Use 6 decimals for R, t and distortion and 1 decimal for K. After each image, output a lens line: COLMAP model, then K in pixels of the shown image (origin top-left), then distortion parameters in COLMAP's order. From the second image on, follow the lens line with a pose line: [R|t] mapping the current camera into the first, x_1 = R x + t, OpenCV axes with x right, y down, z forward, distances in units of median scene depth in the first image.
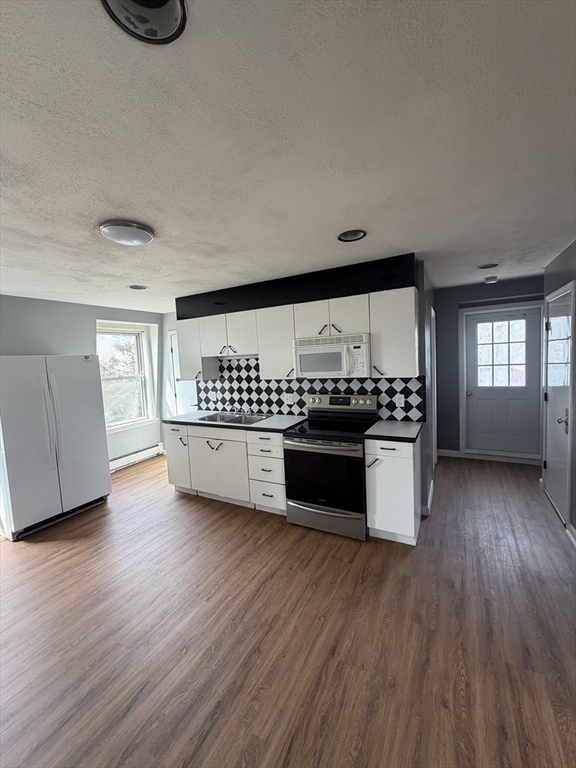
lens RADIAL K [[307.2, 0, 286.5], [0, 307.2, 379.5], [0, 0, 1]] dist [-0.002167, 0.000437]
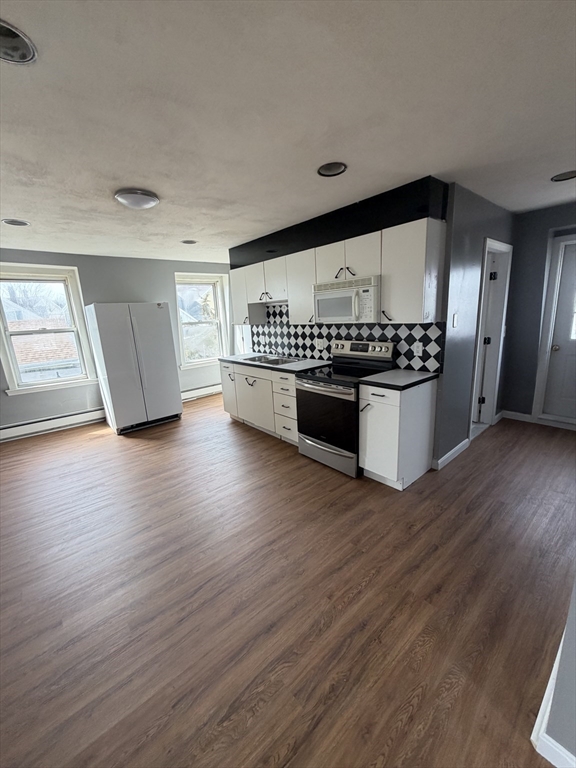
lens RADIAL K [[307.2, 0, 286.0], [0, 307.2, 380.4], [0, 0, 1]] dist [-0.002167, 0.000437]
pose [[0.934551, 0.078127, -0.347147, 0.323812], [-0.019633, 0.985434, 0.168922, 0.012430], [0.355288, -0.151051, 0.922472, -0.018841]]
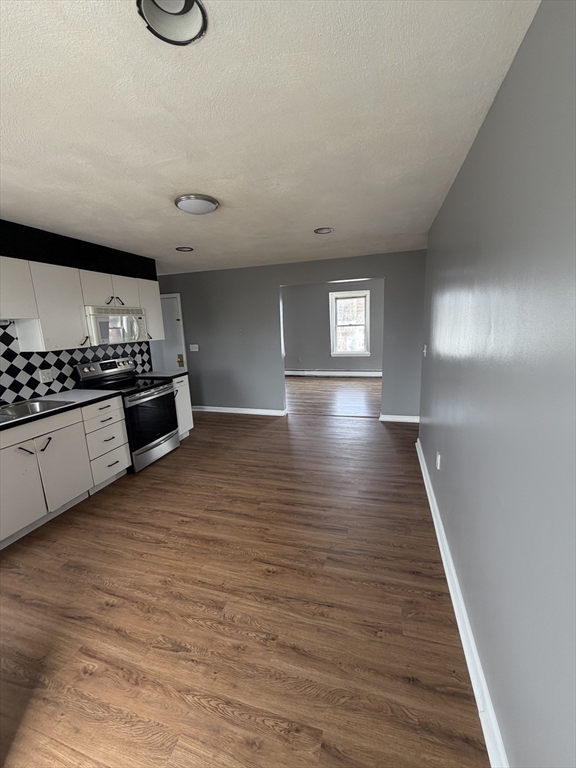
lens RADIAL K [[307.2, 0, 290.4], [0, 307.2, 383.9], [0, 0, 1]] dist [-0.002167, 0.000437]
pose [[-0.213531, -0.140137, 0.966833, -1.137999], [0.113930, 0.979333, 0.167111, 0.023938], [-0.970270, 0.145835, -0.193152, 0.614186]]
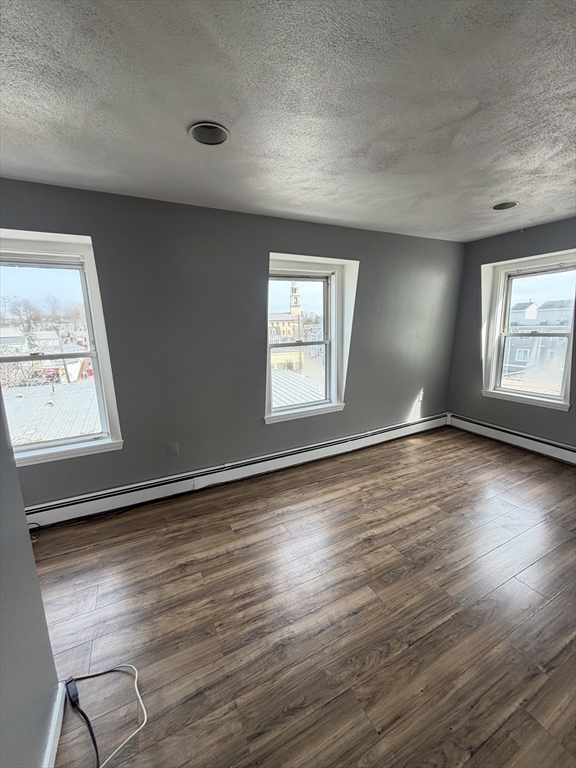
lens RADIAL K [[307.2, 0, 285.2], [0, 307.2, 381.5], [0, 0, 1]] dist [-0.002167, 0.000437]
pose [[-0.822621, -0.035982, 0.567451, 0.806566], [0.103584, 0.971811, 0.211786, -0.076567], [-0.559076, 0.232998, -0.795705, 0.451477]]
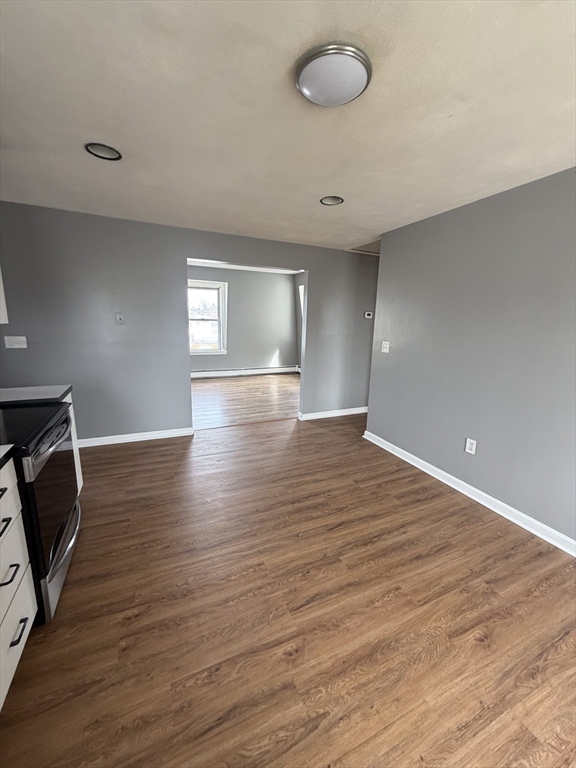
lens RADIAL K [[307.2, 0, 289.3], [0, 307.2, 380.3], [0, 0, 1]] dist [-0.002167, 0.000437]
pose [[-0.806717, -0.092083, 0.583719, -0.550823], [0.049023, 0.973951, 0.221395, -0.003570], [-0.588900, 0.207219, -0.781189, 1.064102]]
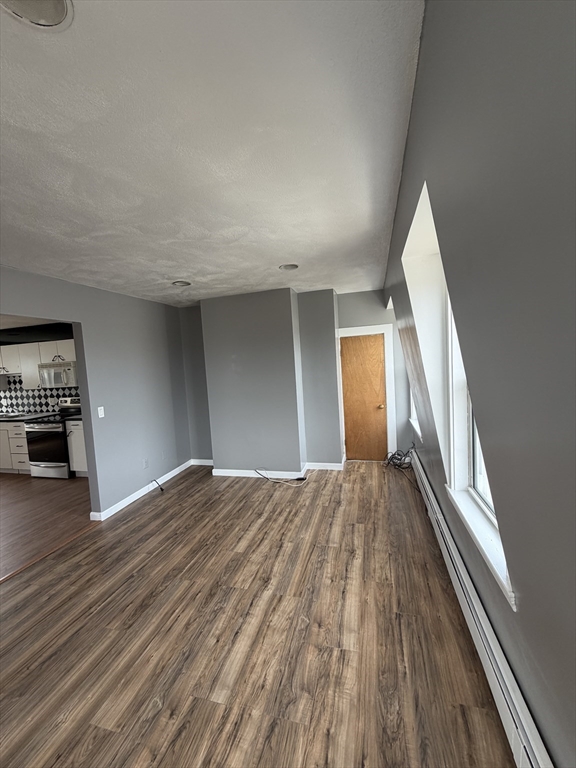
lens RADIAL K [[307.2, 0, 287.8], [0, 307.2, 381.7], [0, 0, 1]] dist [-0.002167, 0.000437]
pose [[0.971749, -0.027112, 0.234456, 0.943404], [0.030211, 0.999497, -0.009635, 0.017573], [-0.234077, 0.016446, 0.972079, -0.901536]]
